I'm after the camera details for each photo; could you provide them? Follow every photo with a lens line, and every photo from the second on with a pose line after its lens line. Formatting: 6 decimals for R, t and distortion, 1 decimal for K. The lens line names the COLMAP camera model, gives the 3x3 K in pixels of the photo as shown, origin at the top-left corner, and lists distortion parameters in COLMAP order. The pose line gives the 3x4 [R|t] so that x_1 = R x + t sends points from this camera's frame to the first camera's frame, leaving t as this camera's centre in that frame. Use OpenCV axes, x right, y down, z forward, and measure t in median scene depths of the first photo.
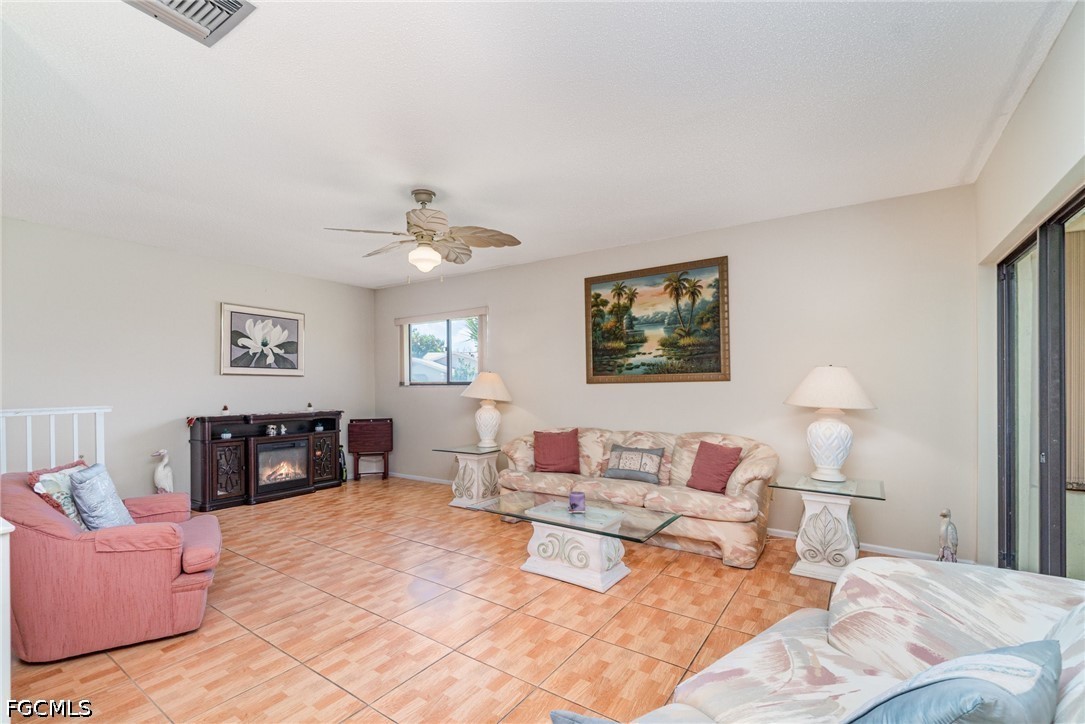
lens RADIAL K [[475.9, 0, 544.8], [0, 475.9, 386.9], [0, 0, 1]] dist [0.001237, -0.000187]
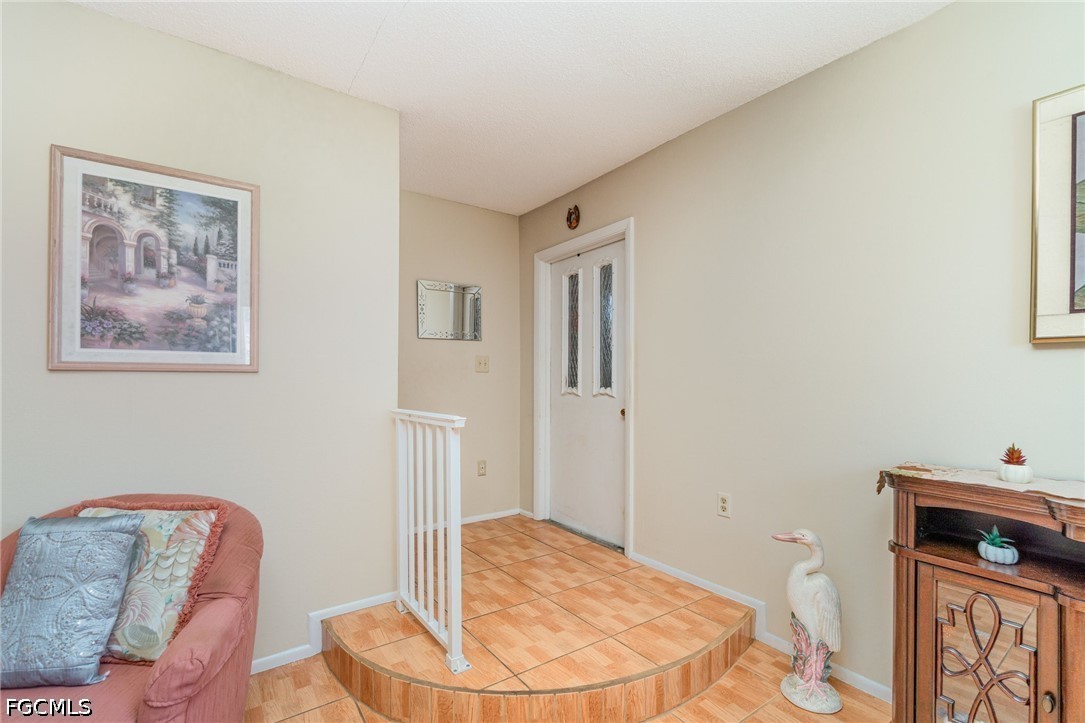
lens RADIAL K [[475.9, 0, 533.8], [0, 475.9, 376.7], [0, 0, 1]] dist [0.001237, -0.000187]
pose [[-0.360947, 0.000686, -0.932586, -0.307918], [-0.000677, 0.999999, 0.000997, -0.004437], [0.932586, 0.000991, -0.360946, 0.873999]]
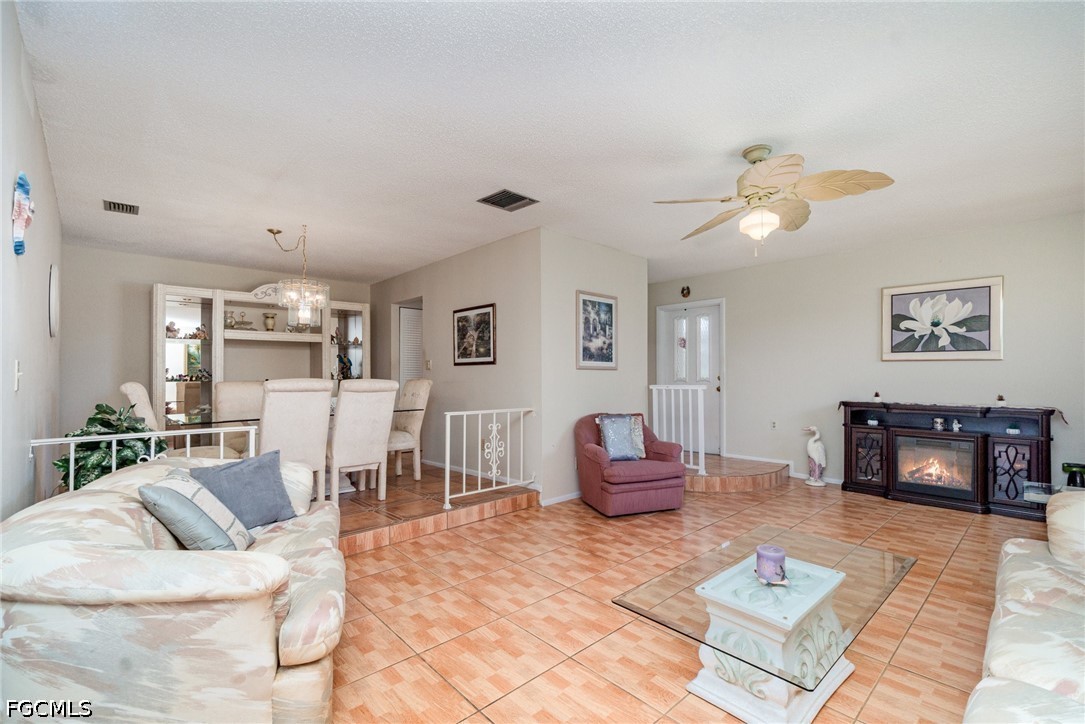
lens RADIAL K [[475.9, 0, 537.9], [0, 475.9, 371.9], [0, 0, 1]] dist [0.001237, -0.000187]
pose [[-0.226836, -0.004768, -0.973921, 0.480877], [-0.000265, 0.999988, -0.004833, 0.002179], [0.973933, -0.000838, -0.226834, 0.564061]]
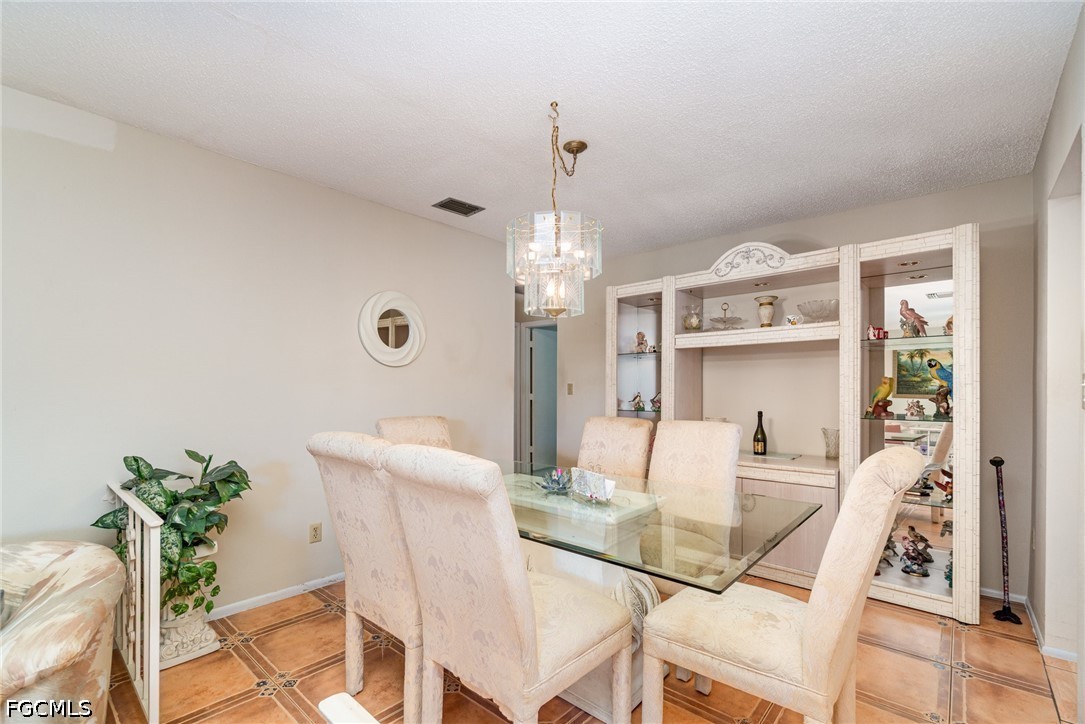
lens RADIAL K [[475.9, 0, 536.0], [0, 475.9, 390.0], [0, 0, 1]] dist [0.001237, -0.000187]
pose [[-0.989945, -0.000568, 0.141453, -0.347243], [0.001356, 0.999908, 0.013510, -0.026906], [-0.141448, 0.013566, -0.989853, 0.359562]]
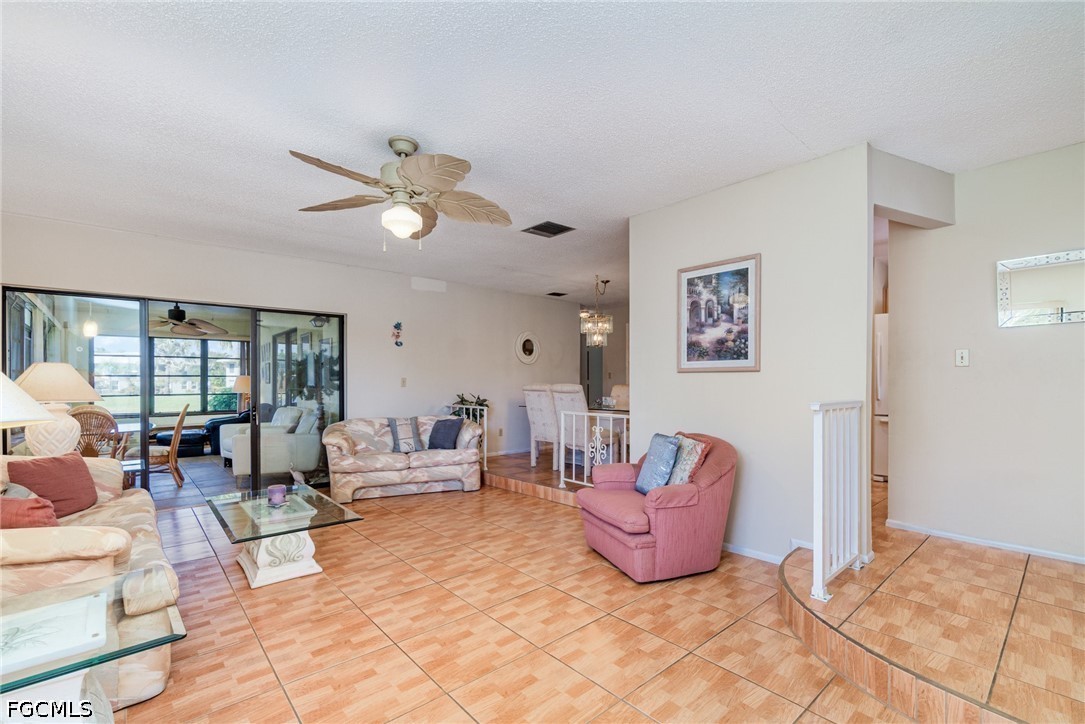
lens RADIAL K [[475.9, 0, 540.1], [0, 475.9, 381.4], [0, 0, 1]] dist [0.001237, -0.000187]
pose [[-0.965957, 0.008589, 0.258562, -0.488006], [0.009115, 0.999958, 0.000839, 0.003455], [-0.258544, 0.003167, -0.965994, 1.219369]]
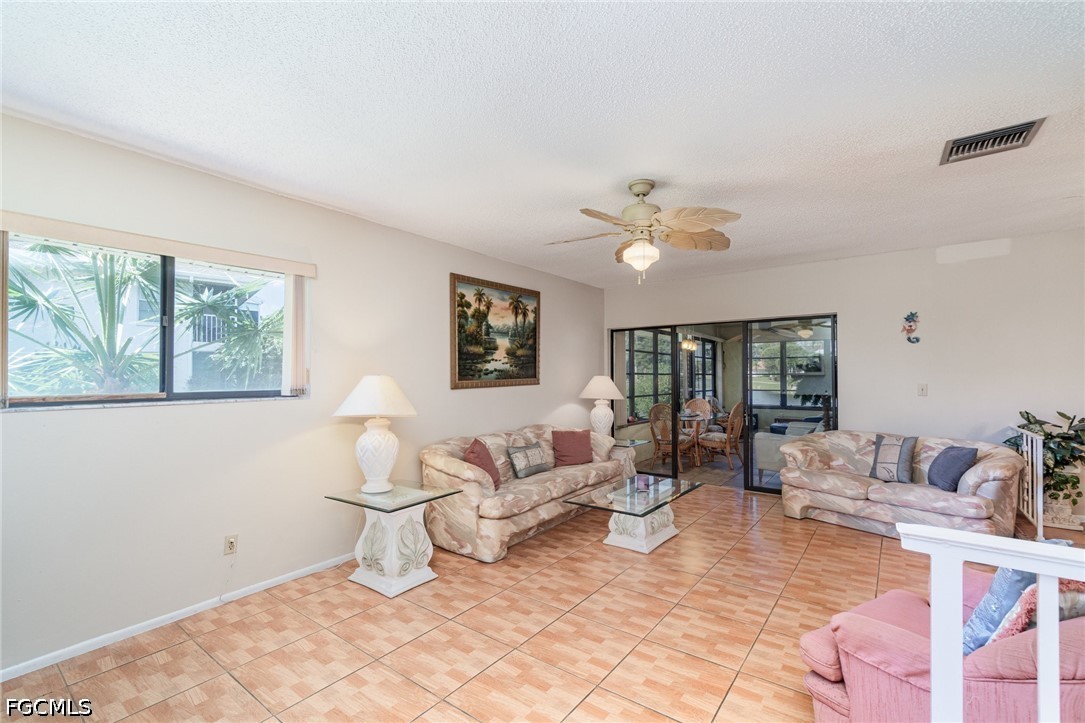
lens RADIAL K [[475.9, 0, 533.5], [0, 475.9, 366.7], [0, 0, 1]] dist [0.001237, -0.000187]
pose [[0.052269, 0.020152, 0.998430, -0.821163], [0.008153, 0.999754, -0.020606, -0.030707], [-0.998600, 0.009218, 0.052092, 0.815847]]
